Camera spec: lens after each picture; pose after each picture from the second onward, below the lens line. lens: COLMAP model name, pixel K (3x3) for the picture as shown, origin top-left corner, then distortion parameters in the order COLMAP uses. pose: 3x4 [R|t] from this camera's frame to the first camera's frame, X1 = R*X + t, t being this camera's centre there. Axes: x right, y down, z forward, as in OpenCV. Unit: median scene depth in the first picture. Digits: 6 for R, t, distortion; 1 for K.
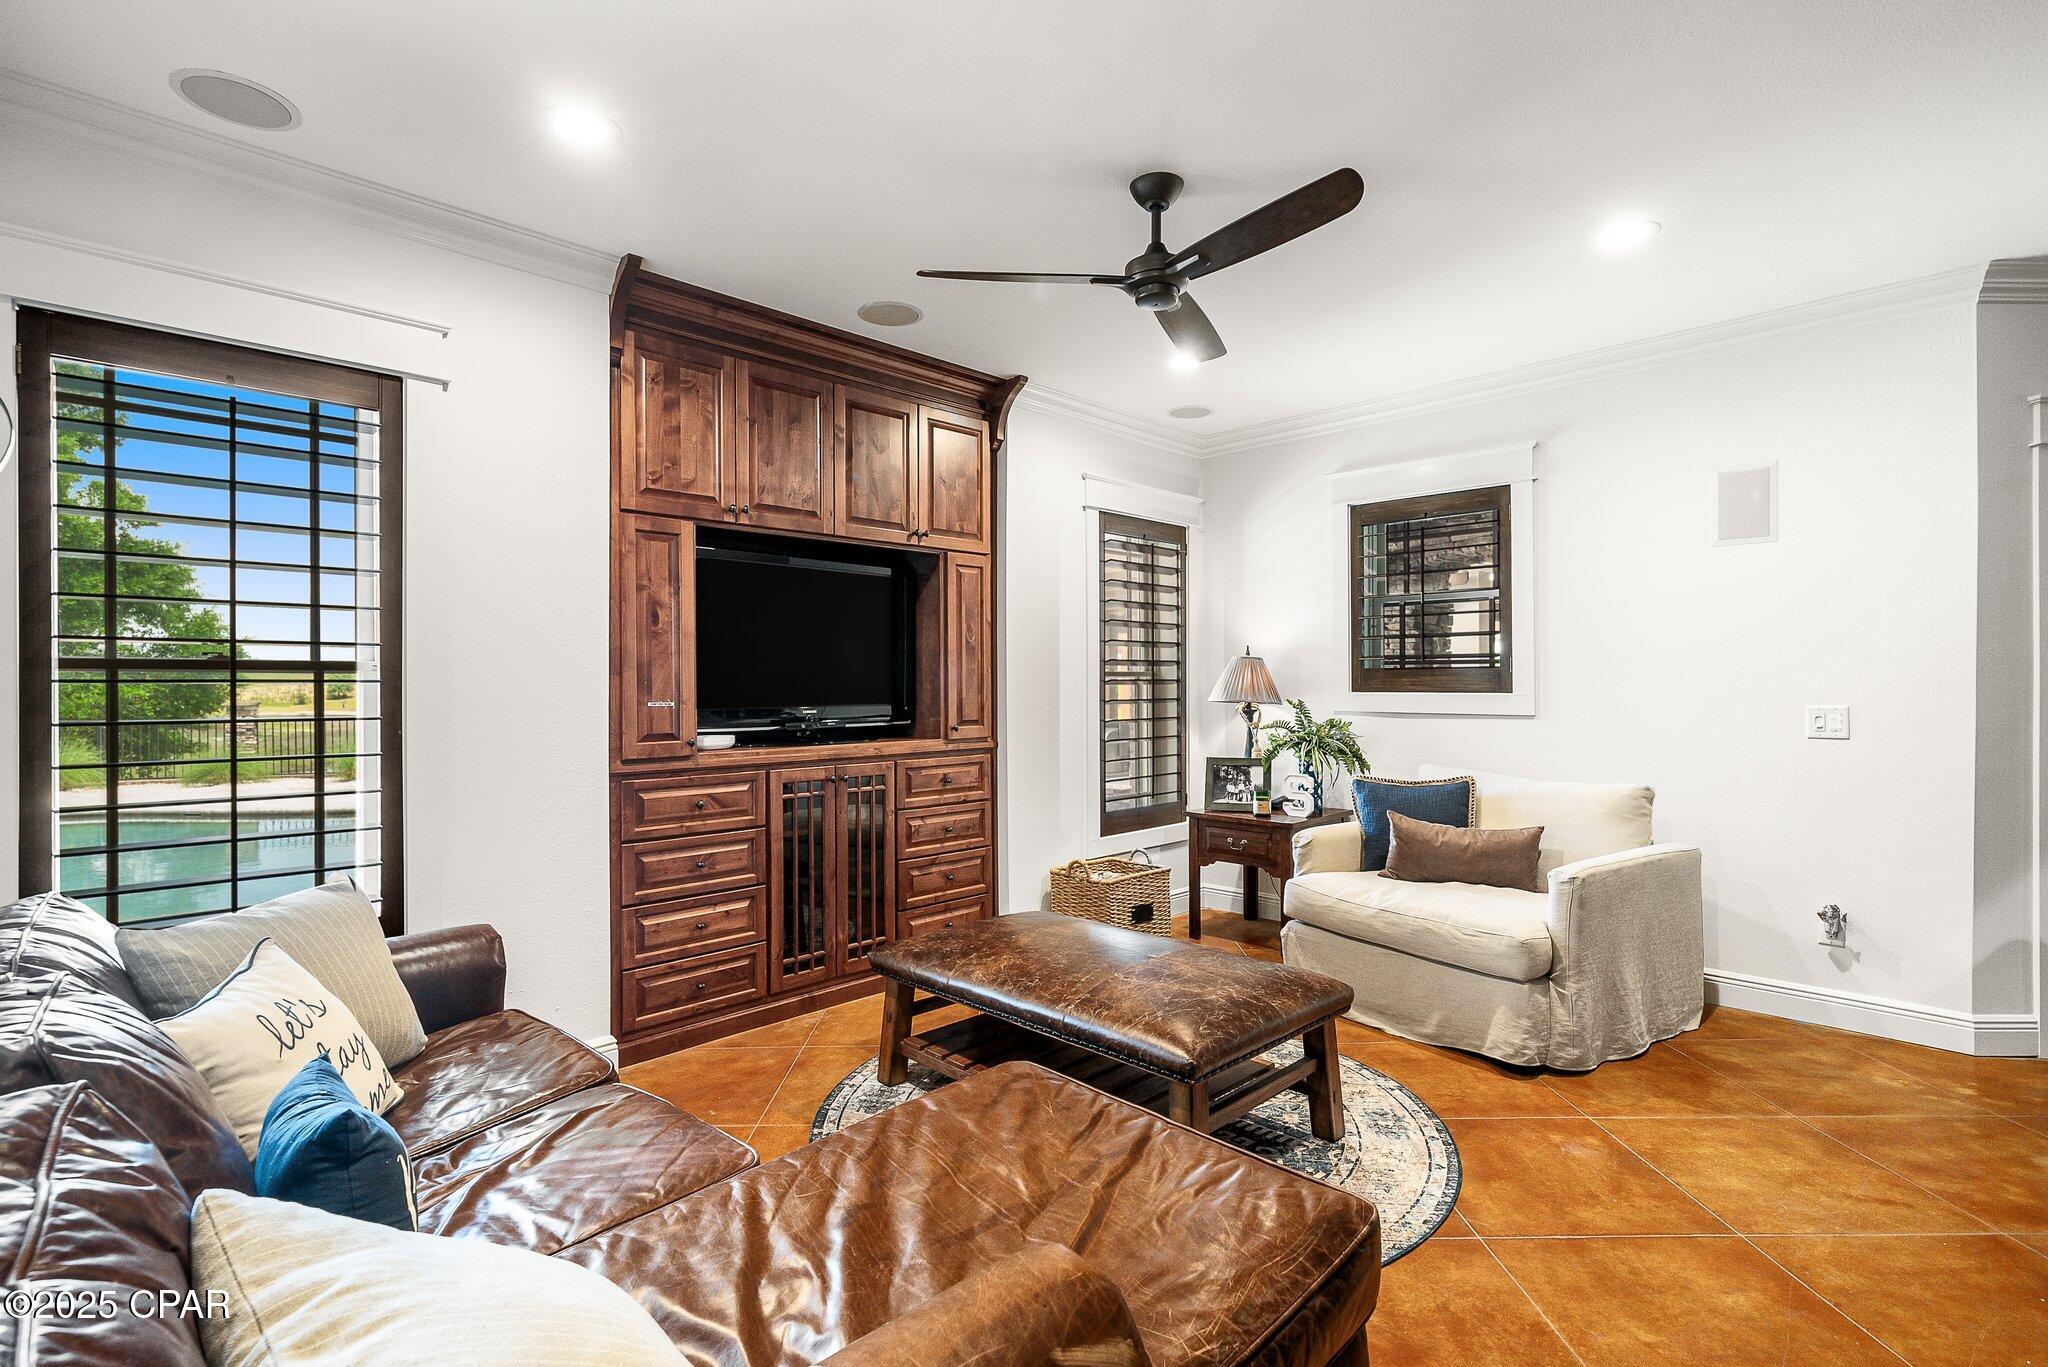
lens RADIAL K [[950.2, 0, 1027.5], [0, 950.2, 681.7], [0, 0, 1]] dist [0.002654, 0.000037]
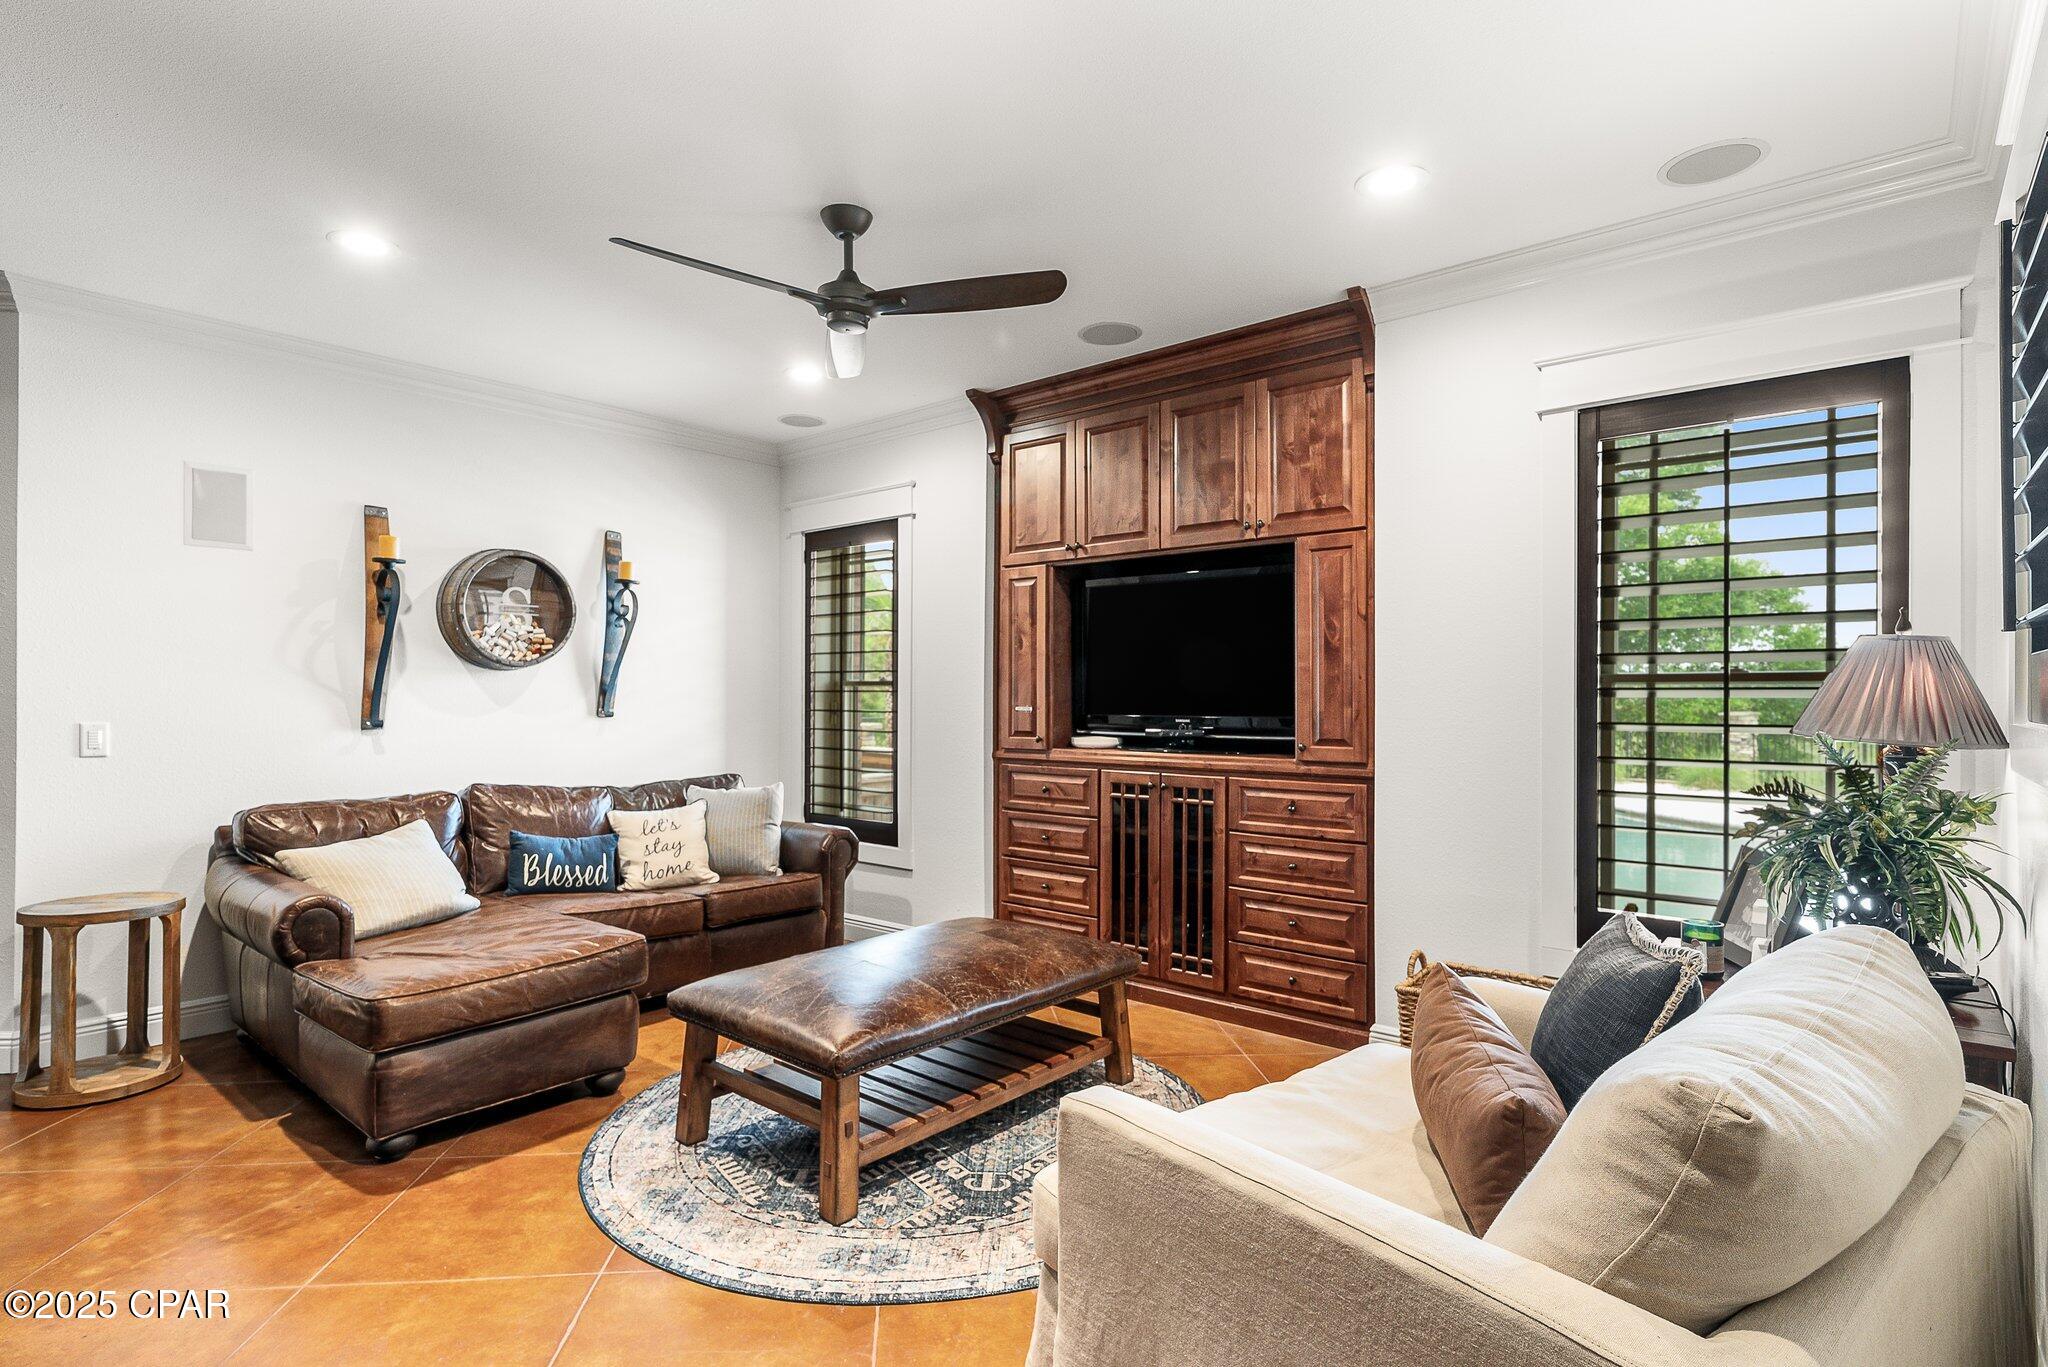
lens RADIAL K [[986.7, 0, 1027.3], [0, 986.7, 688.2], [0, 0, 1]] dist [-0.002763, 0.000002]
pose [[0.112125, -0.004709, -0.993683, 0.820138], [-0.001575, 0.999987, -0.004916, 0.001973], [0.993693, 0.002116, 0.112116, 0.716253]]
